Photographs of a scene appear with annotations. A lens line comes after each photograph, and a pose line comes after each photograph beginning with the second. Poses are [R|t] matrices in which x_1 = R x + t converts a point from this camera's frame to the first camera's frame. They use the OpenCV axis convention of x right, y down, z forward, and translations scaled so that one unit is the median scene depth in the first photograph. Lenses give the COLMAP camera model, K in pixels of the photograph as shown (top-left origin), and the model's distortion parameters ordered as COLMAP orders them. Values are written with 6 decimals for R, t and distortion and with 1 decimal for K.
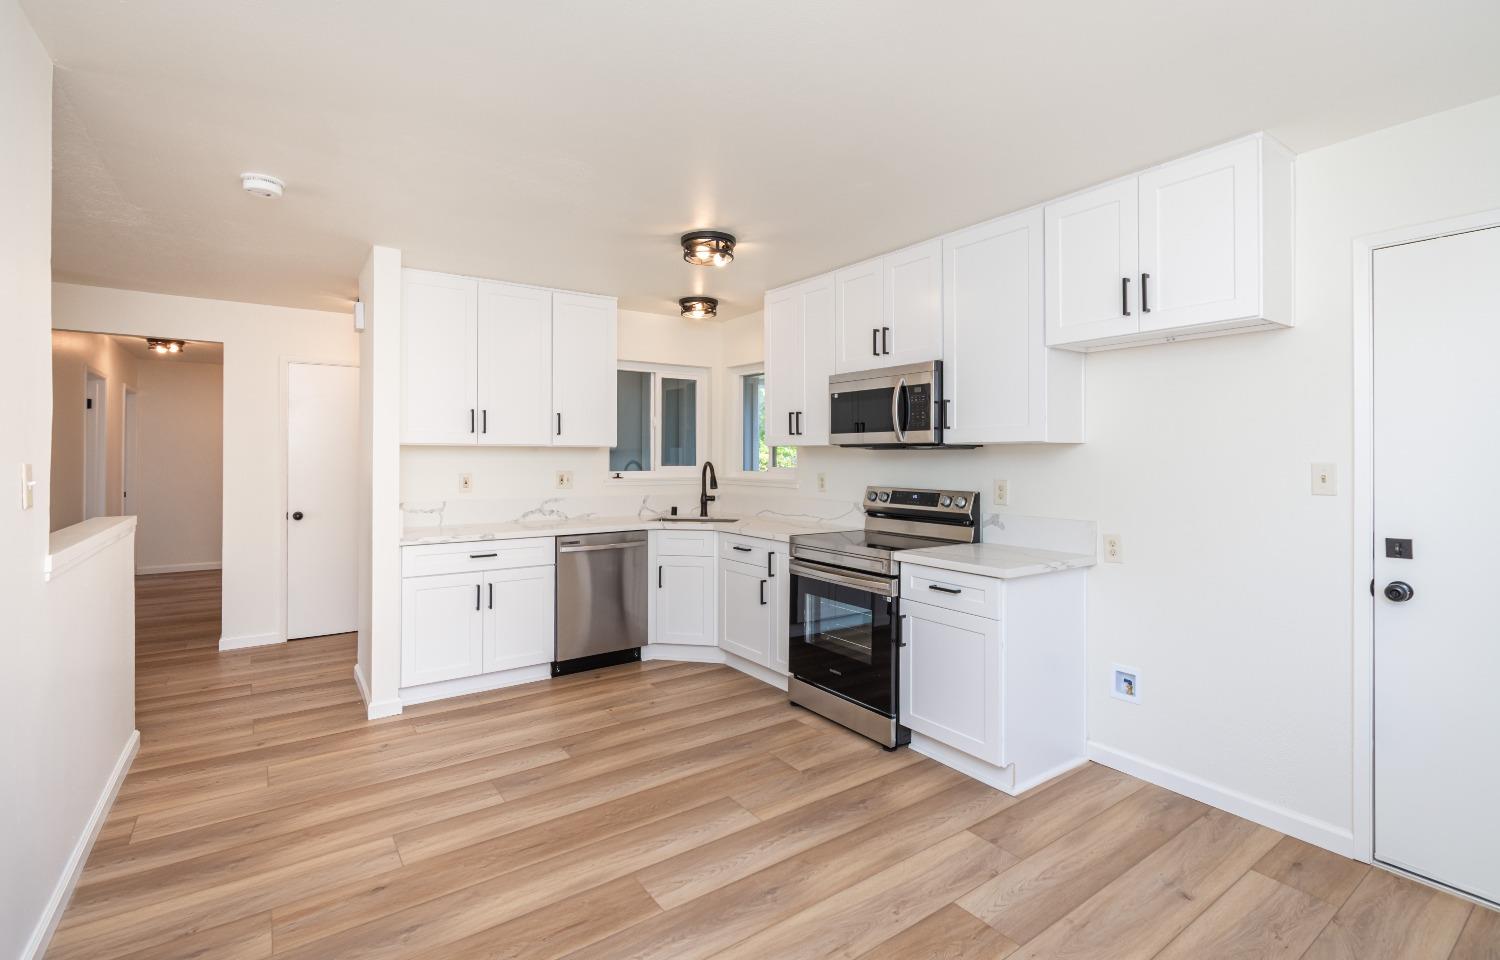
lens RADIAL K [[677.7, 0, 747.0], [0, 677.7, 455.5], [0, 0, 1]] dist [0.001872, 0.000137]
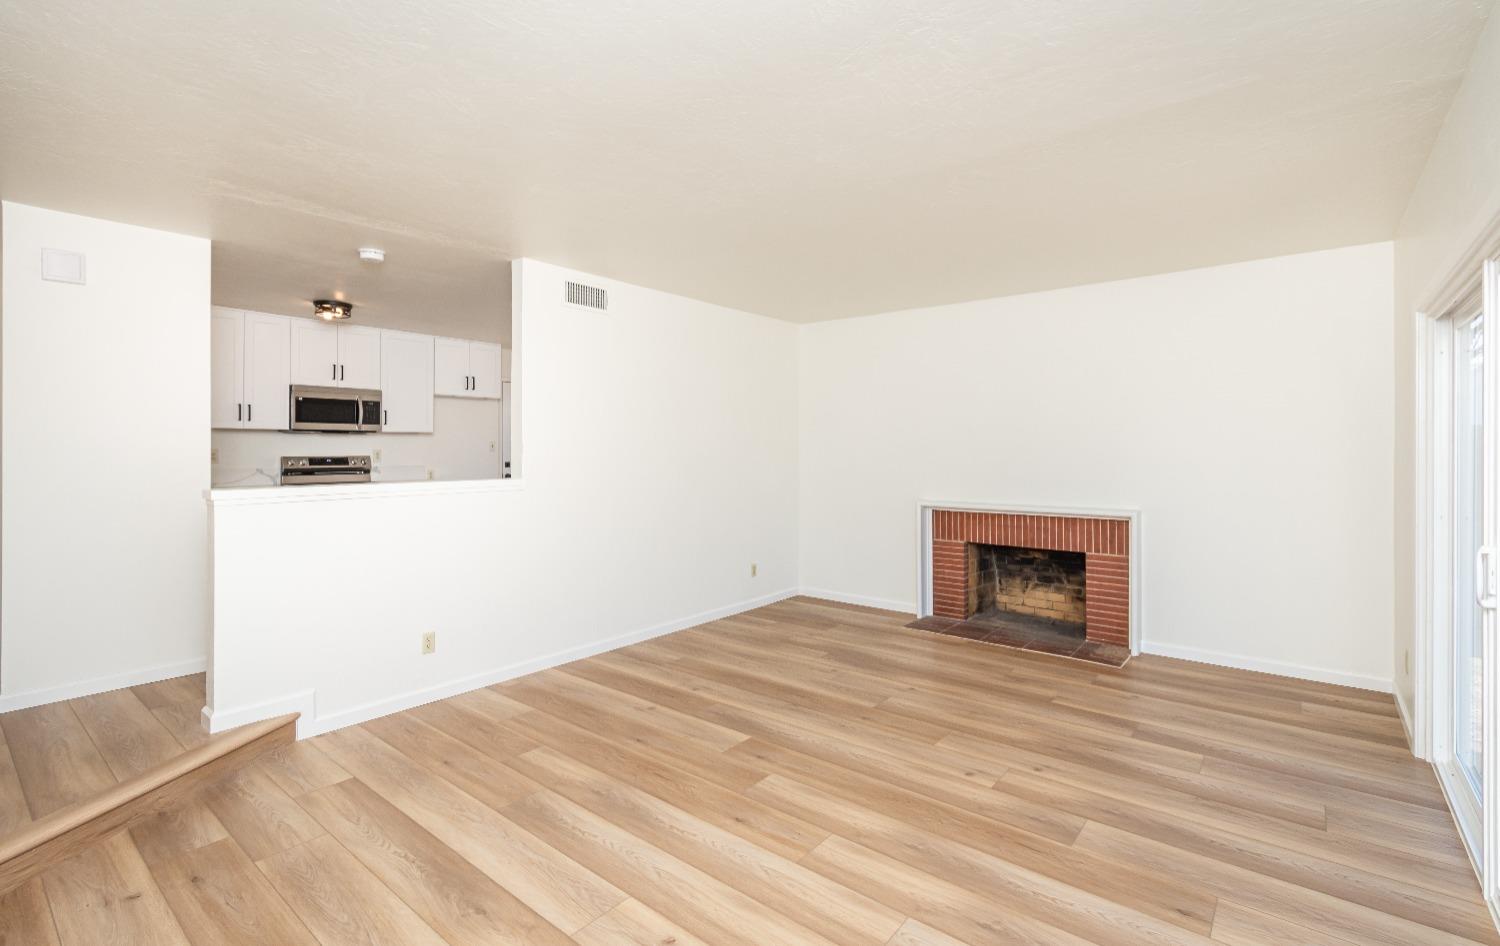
lens RADIAL K [[675.5, 0, 745.7], [0, 675.5, 456.2], [0, 0, 1]] dist [0.001029, 0.000176]
pose [[-0.260832, -0.014980, 0.965268, -1.956450], [-0.004815, 0.999887, 0.014216, 0.022257], [-0.965372, -0.000940, -0.260875, 0.472042]]
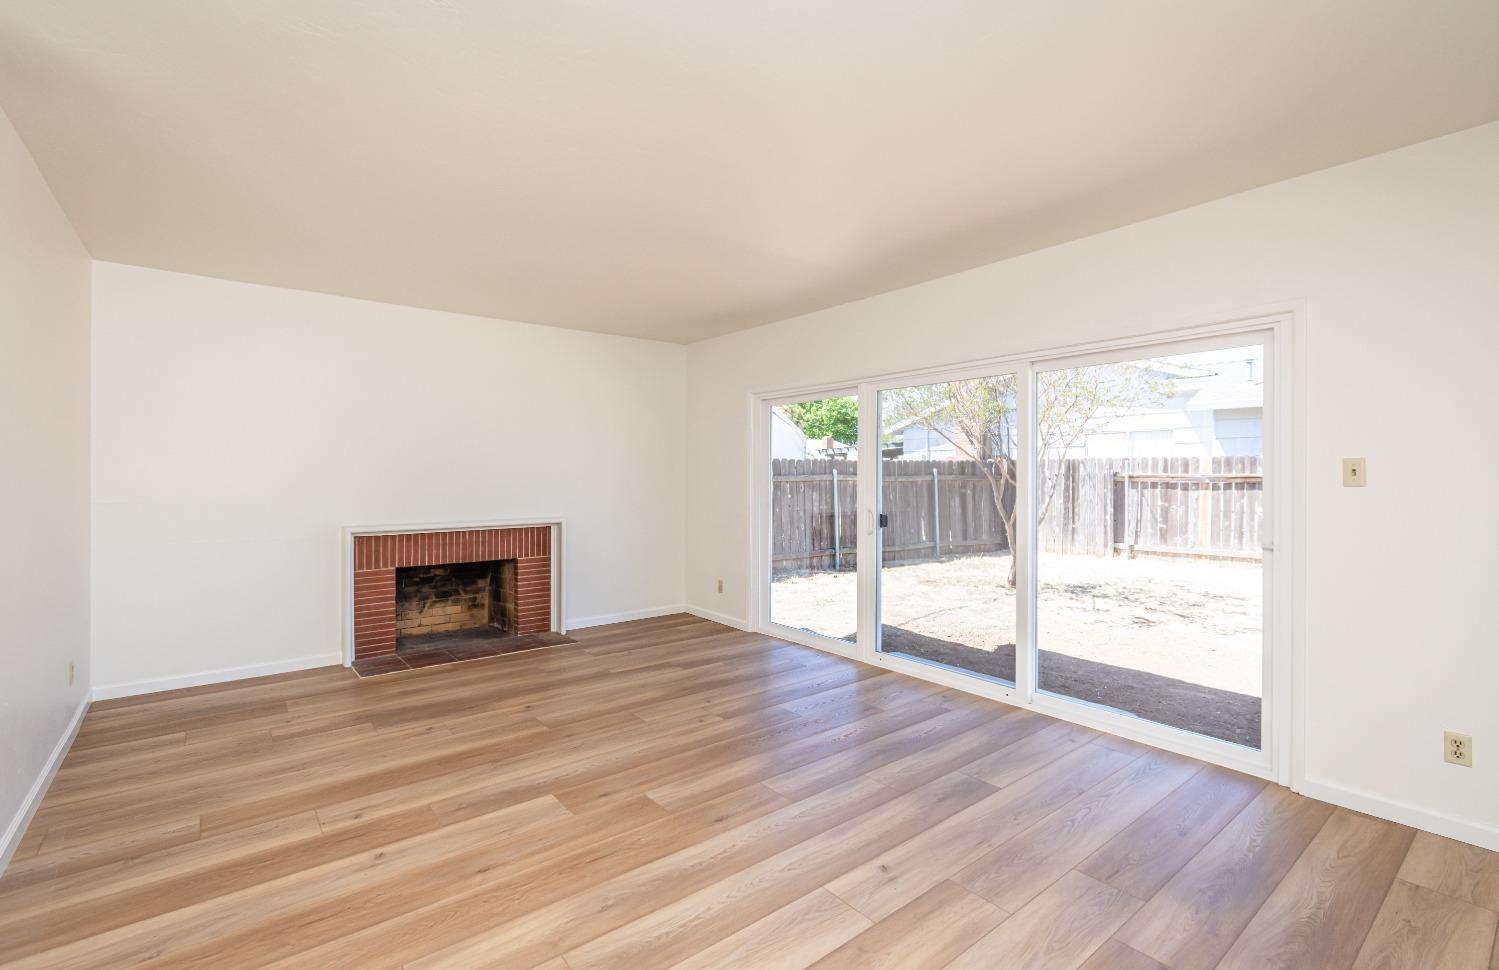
lens RADIAL K [[671.4, 0, 749.5], [0, 671.4, 485.0], [0, 0, 1]] dist [0.002922, 0.000070]
pose [[-0.998594, -0.004448, -0.052817, -1.192313], [-0.005073, 0.999919, 0.011712, 0.047520], [0.052760, 0.011964, -0.998536, 1.073283]]
